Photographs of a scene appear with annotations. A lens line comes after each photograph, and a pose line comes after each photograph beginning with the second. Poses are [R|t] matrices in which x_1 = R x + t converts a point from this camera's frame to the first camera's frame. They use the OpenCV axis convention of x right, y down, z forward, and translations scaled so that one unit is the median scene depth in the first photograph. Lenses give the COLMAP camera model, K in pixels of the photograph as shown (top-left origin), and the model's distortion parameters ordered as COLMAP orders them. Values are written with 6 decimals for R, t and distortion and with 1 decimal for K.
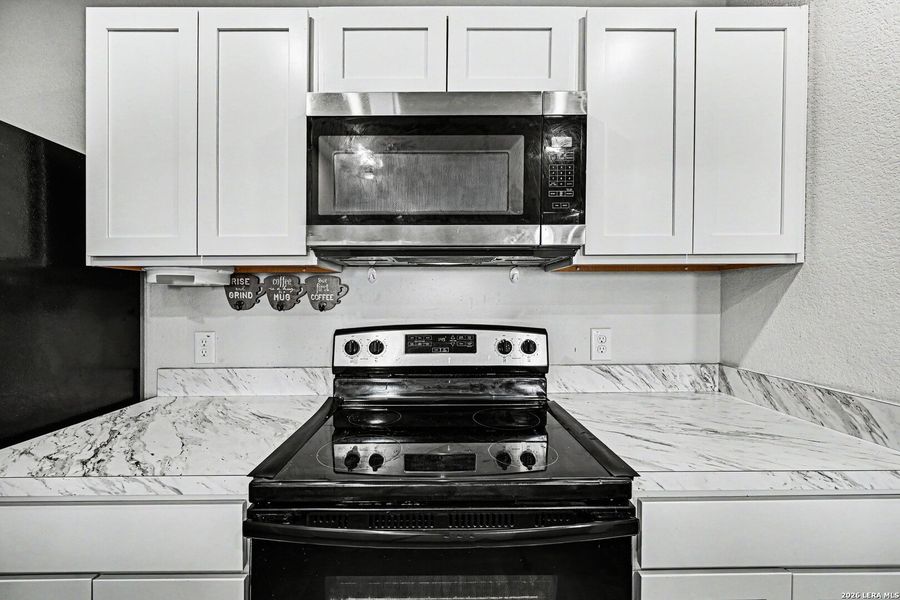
lens RADIAL K [[355.2, 0, 434.9], [0, 355.2, 302.3], [0, 0, 1]] dist [-0.003491, 0.000664]
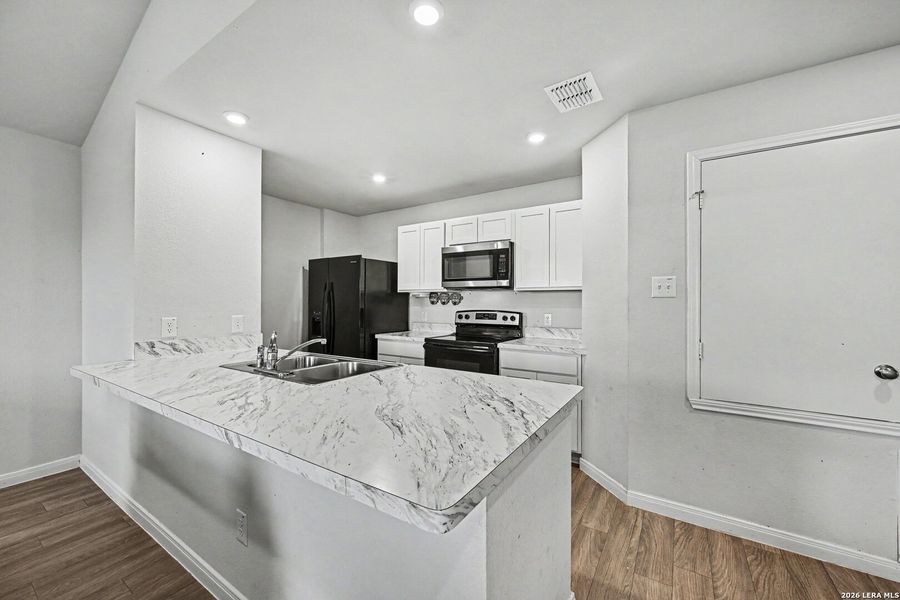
lens RADIAL K [[355.2, 0, 453.7], [0, 355.2, 301.7], [0, 0, 1]] dist [-0.003491, 0.000664]
pose [[0.839366, 0.005523, -0.543538, 1.424016], [-0.008243, 0.999963, -0.002568, 0.002412], [0.543504, 0.006636, 0.839380, -1.669635]]
